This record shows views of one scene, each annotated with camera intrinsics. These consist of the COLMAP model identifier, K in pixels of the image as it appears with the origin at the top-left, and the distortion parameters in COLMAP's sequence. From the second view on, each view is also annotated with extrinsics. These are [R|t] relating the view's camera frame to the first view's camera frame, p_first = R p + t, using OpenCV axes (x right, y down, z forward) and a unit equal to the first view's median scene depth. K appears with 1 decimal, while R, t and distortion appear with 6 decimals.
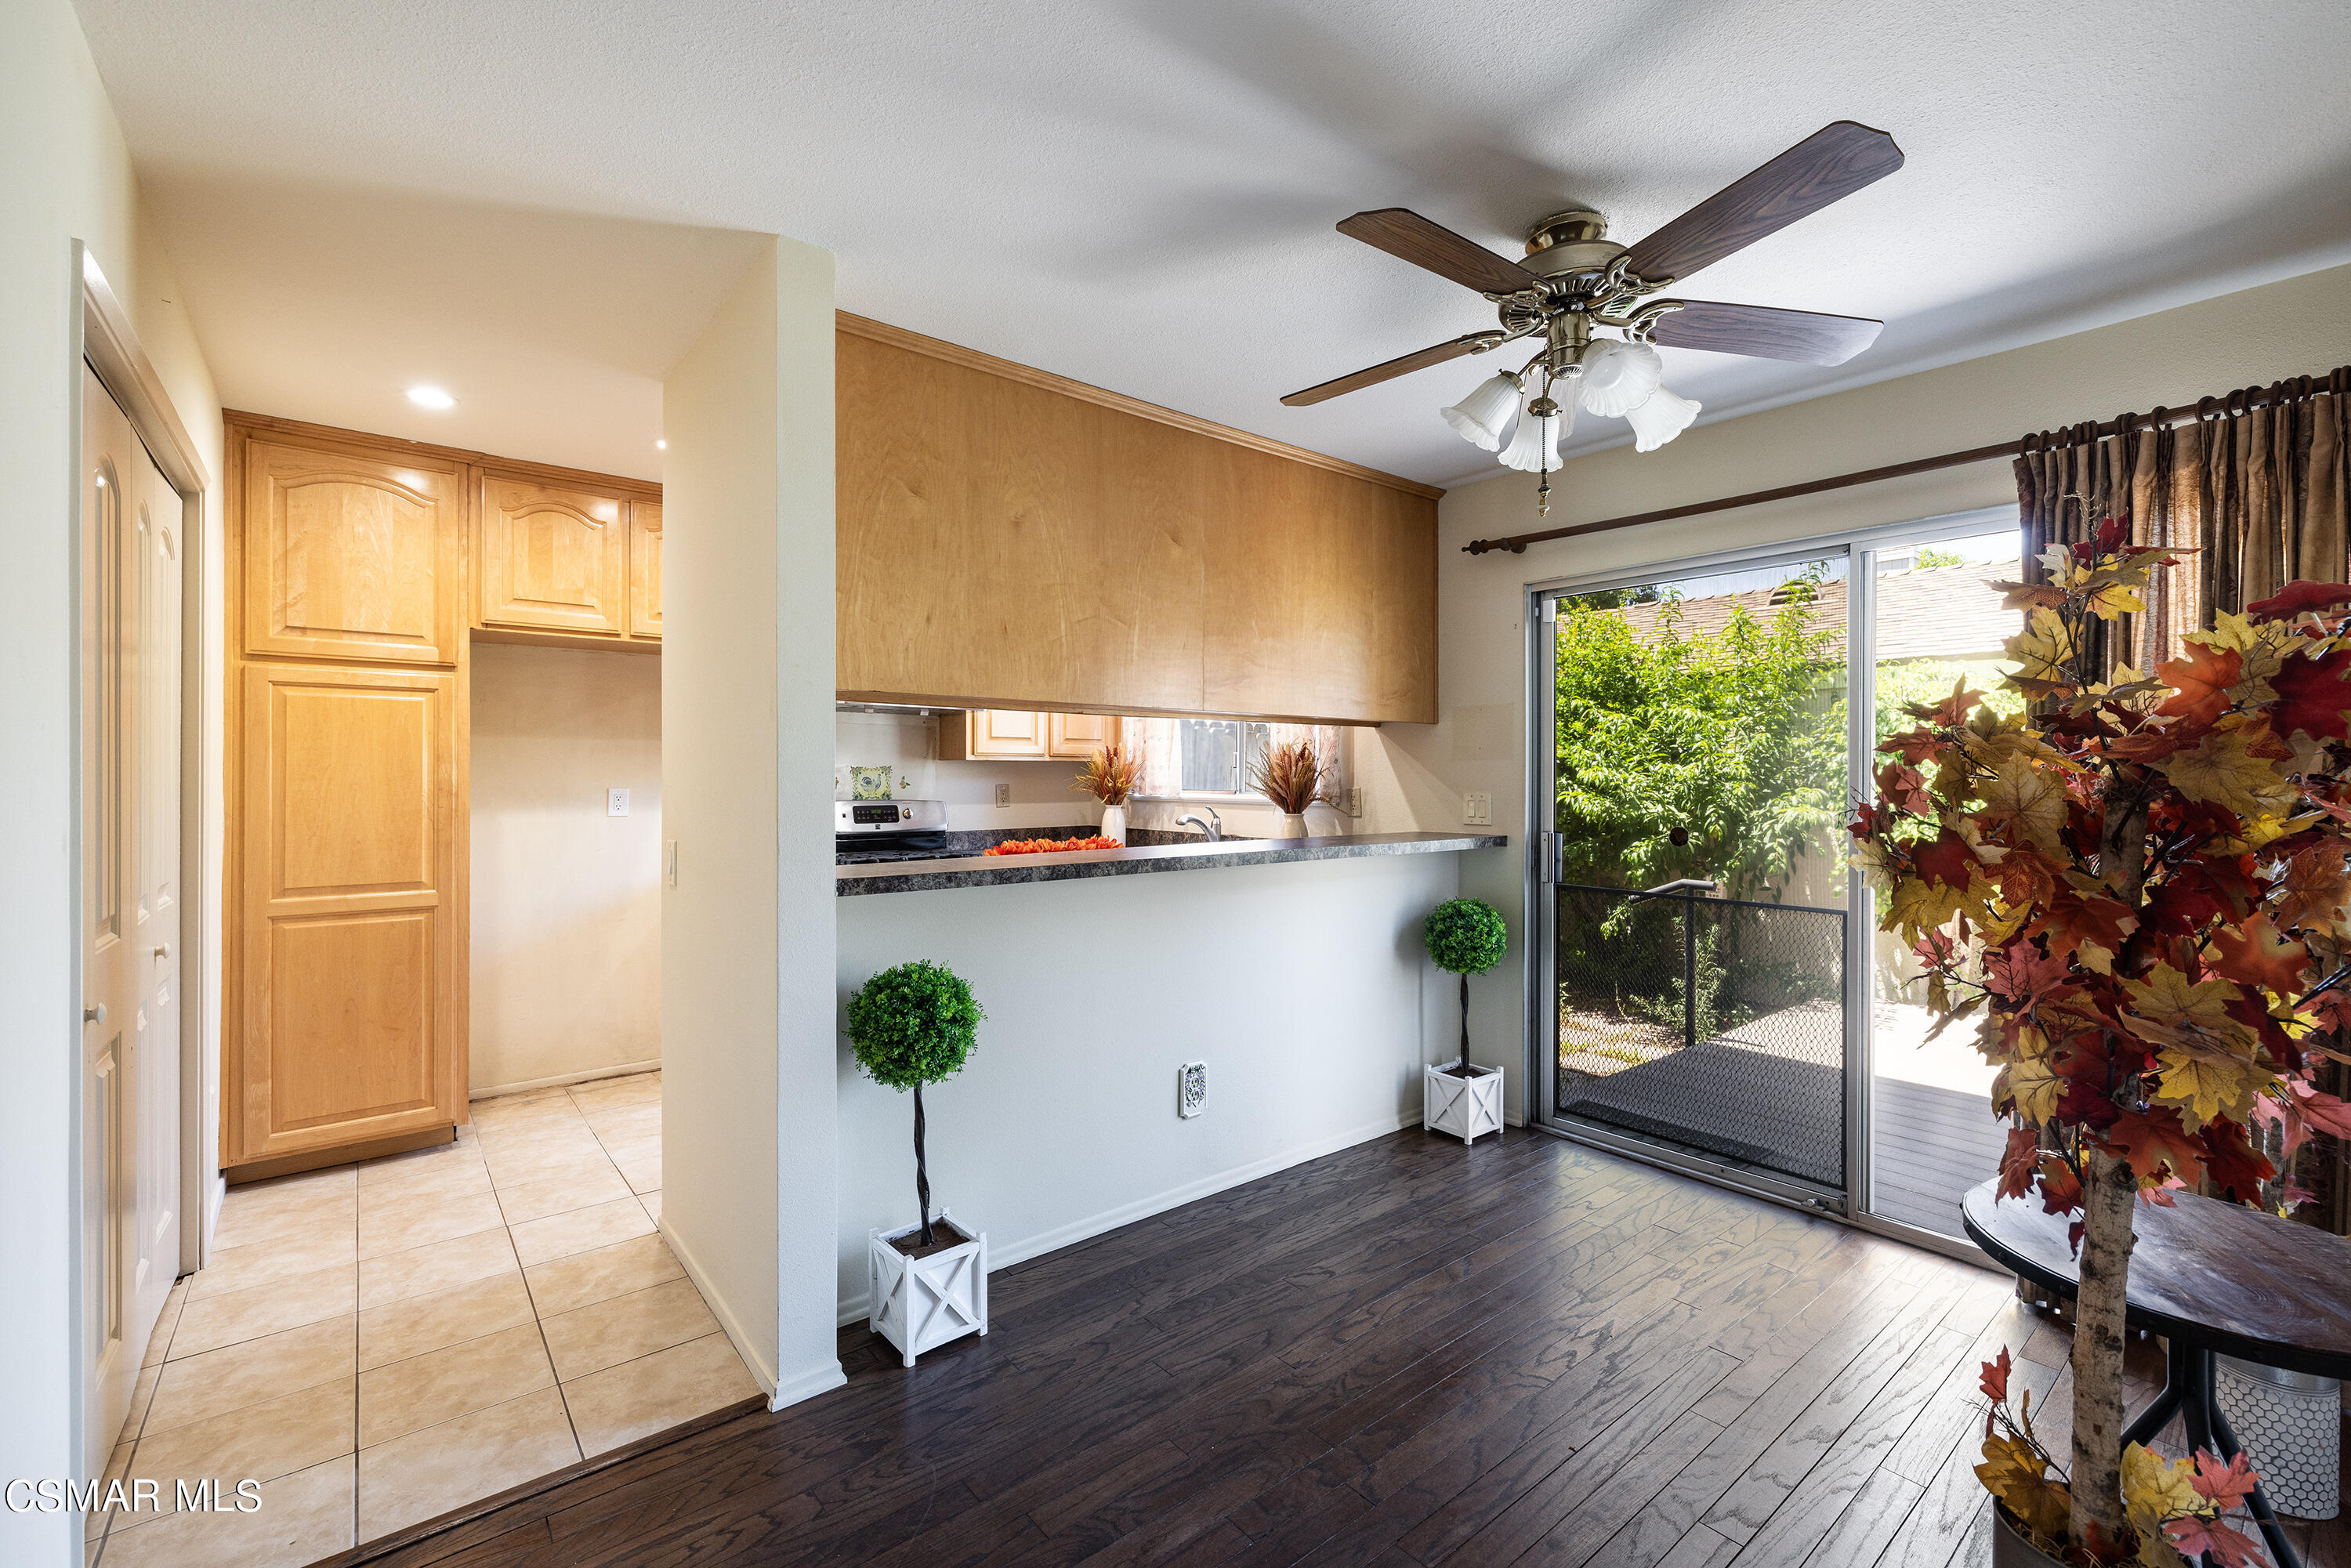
lens RADIAL K [[986.2, 0, 1095.8], [0, 986.2, 776.5], [0, 0, 1]] dist [0.000295, -0.000006]
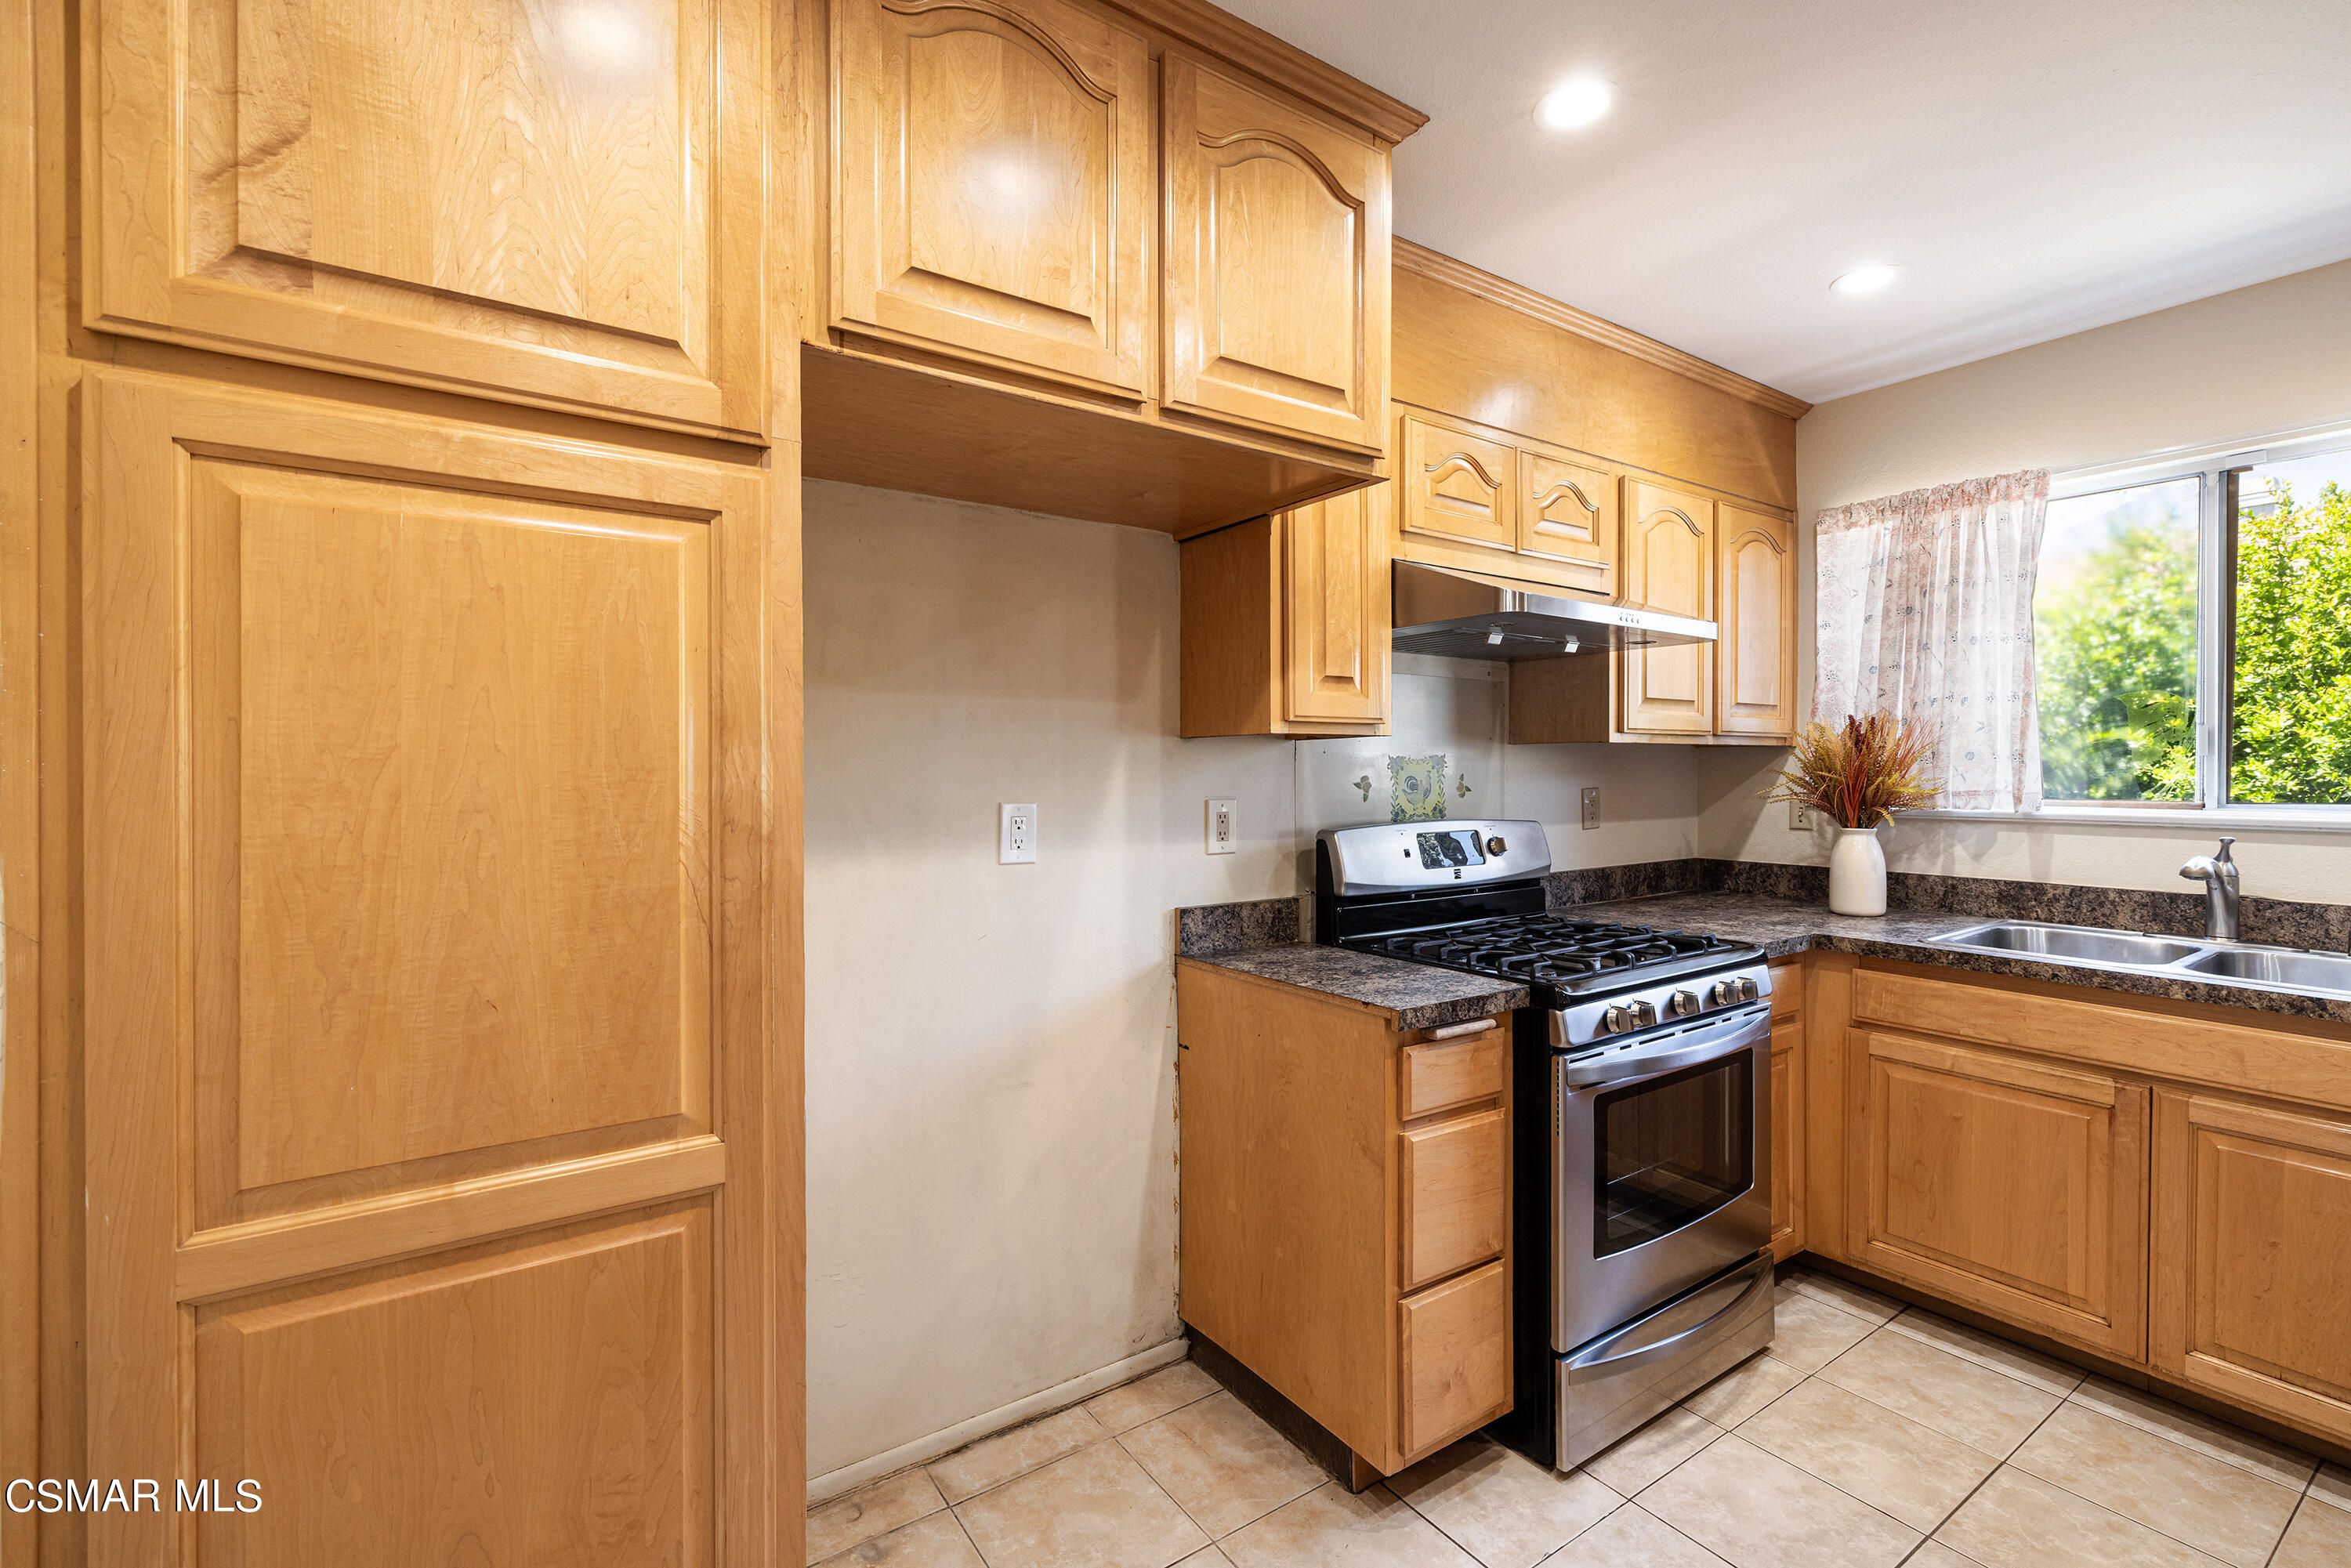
lens RADIAL K [[1006.2, 0, 1129.8], [0, 1006.2, 779.3], [0, 0, 1]] dist [0.000226, 0.000130]
pose [[0.997660, -0.002506, -0.068323, -0.500451], [0.003001, 0.999970, 0.007152, -0.002950], [0.068303, -0.007340, 0.997638, 0.666030]]
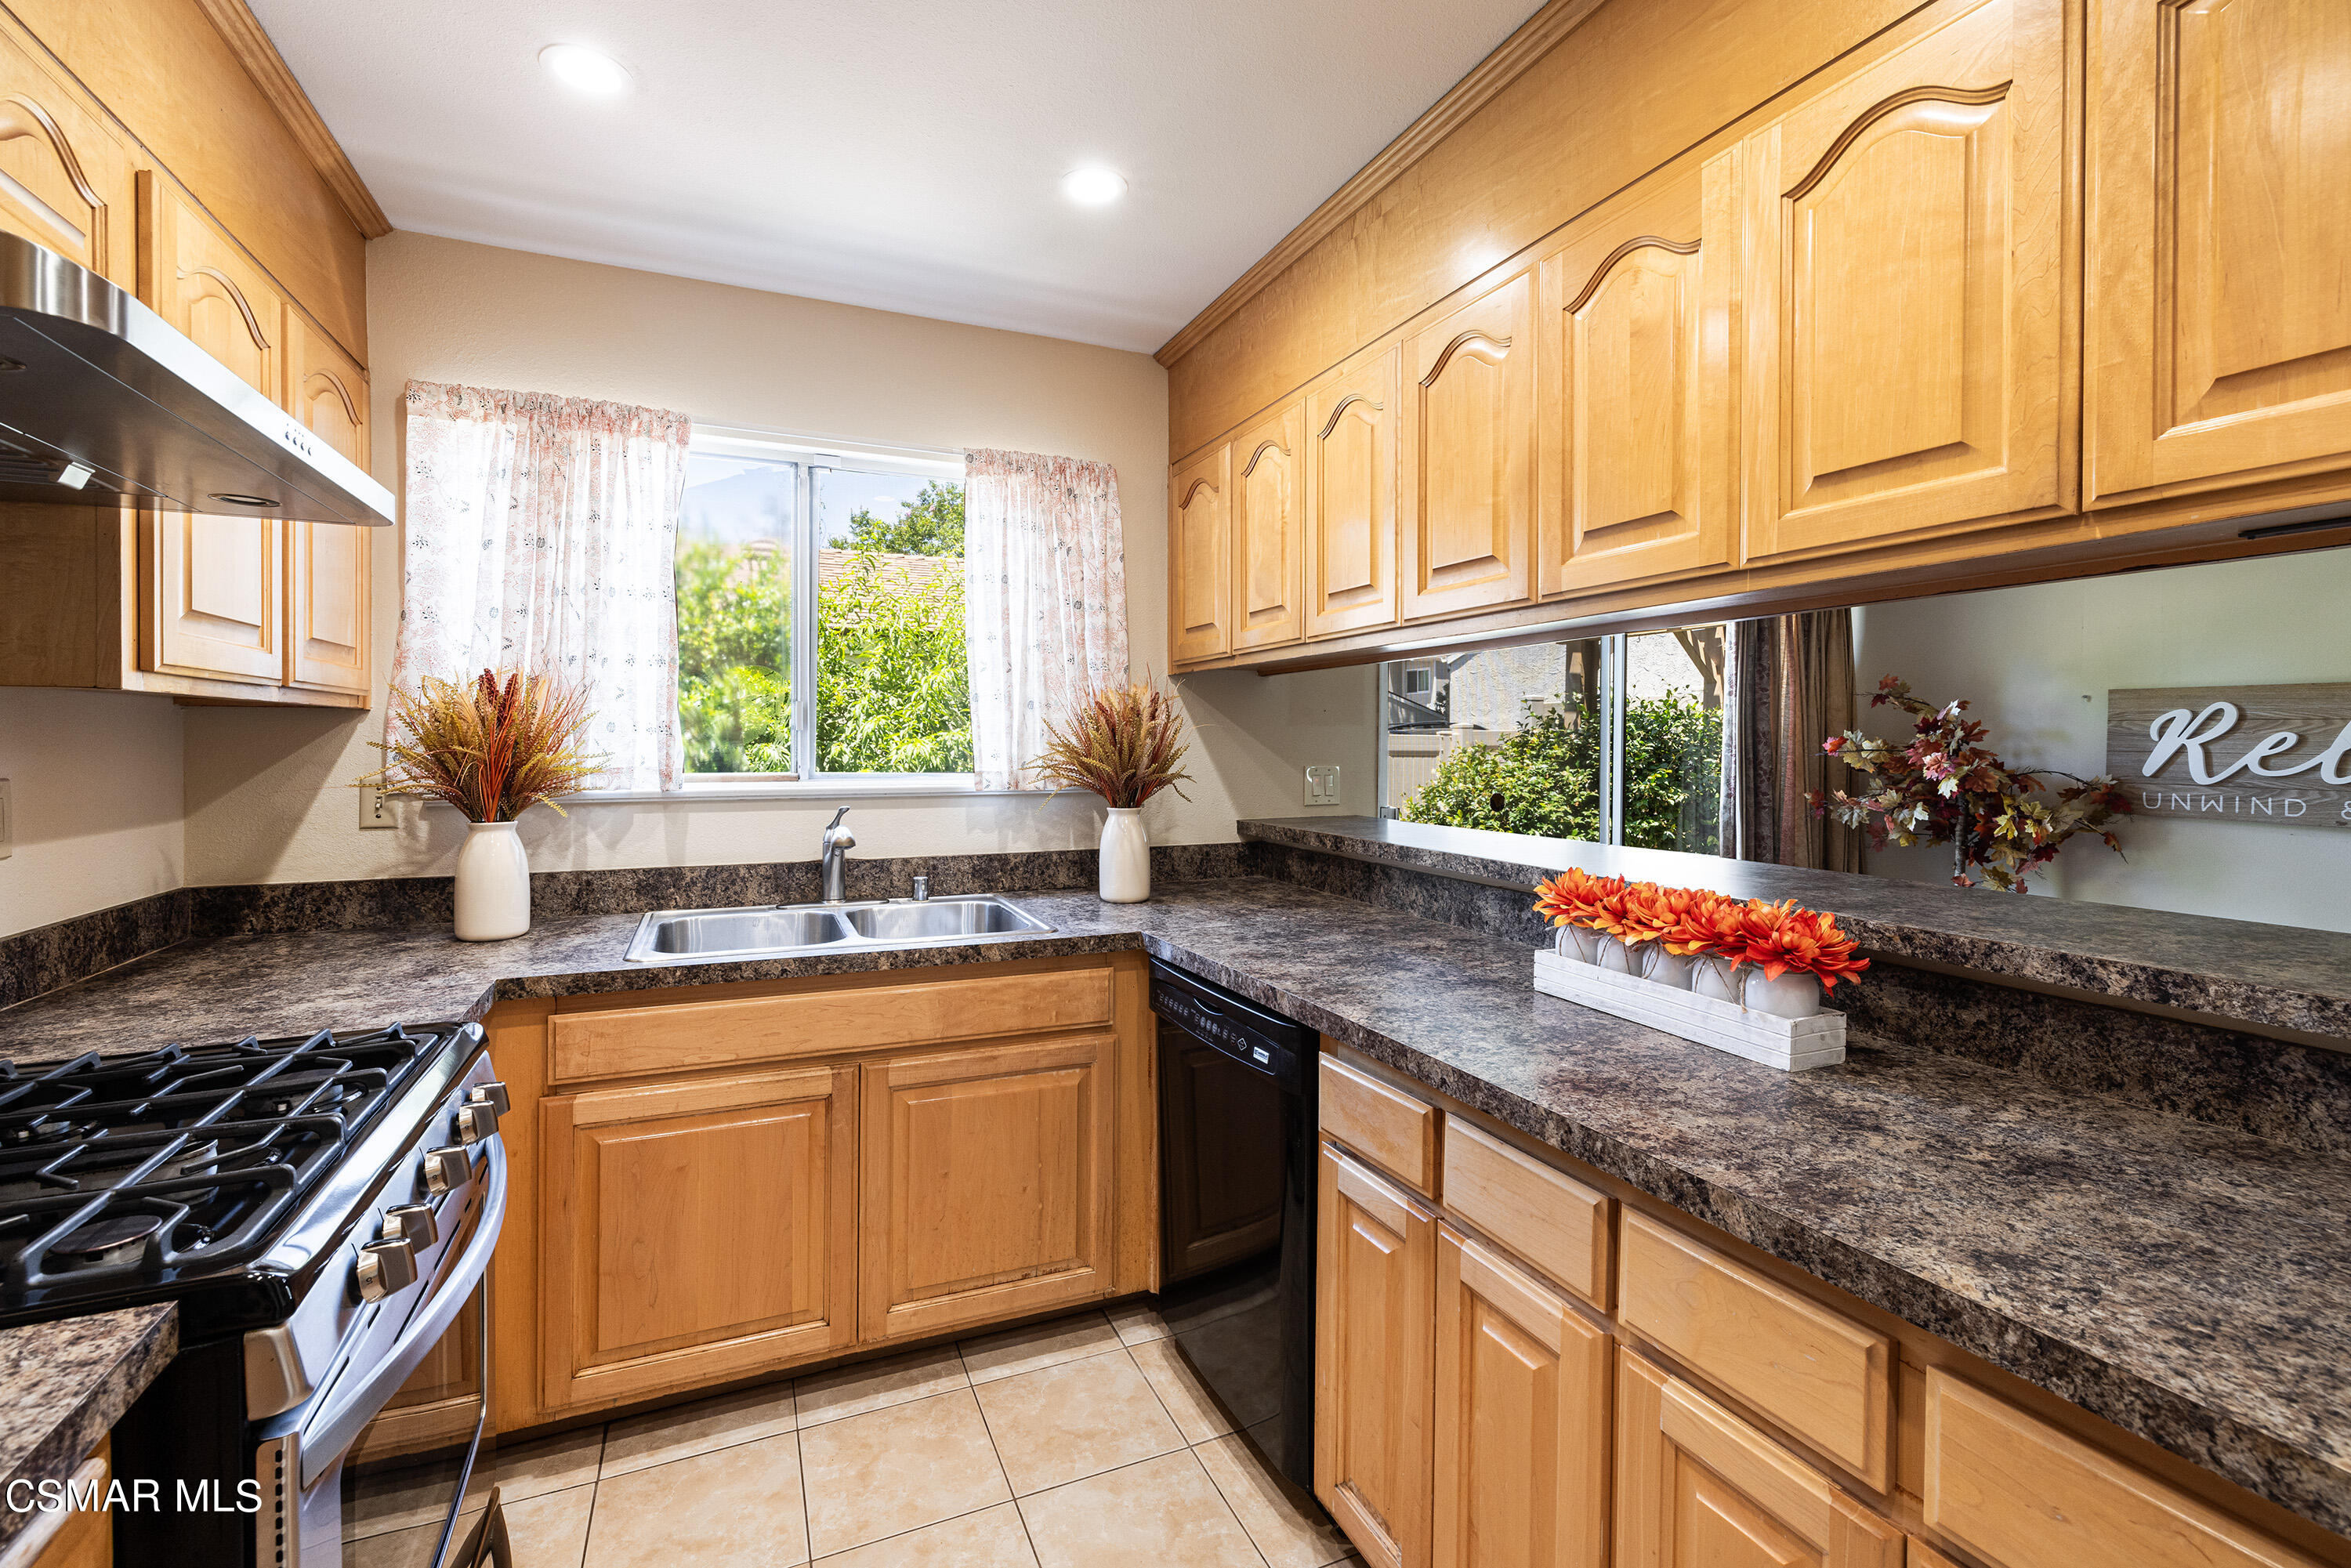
lens RADIAL K [[1032.1, 0, 1198.6], [0, 1032.1, 751.9], [0, 0, 1]] dist [0.000004, 0.000272]
pose [[0.209818, -0.011403, 0.977674, -0.488047], [0.001254, 0.999934, 0.011393, -0.004482], [-0.977740, -0.001165, 0.209818, 0.968324]]
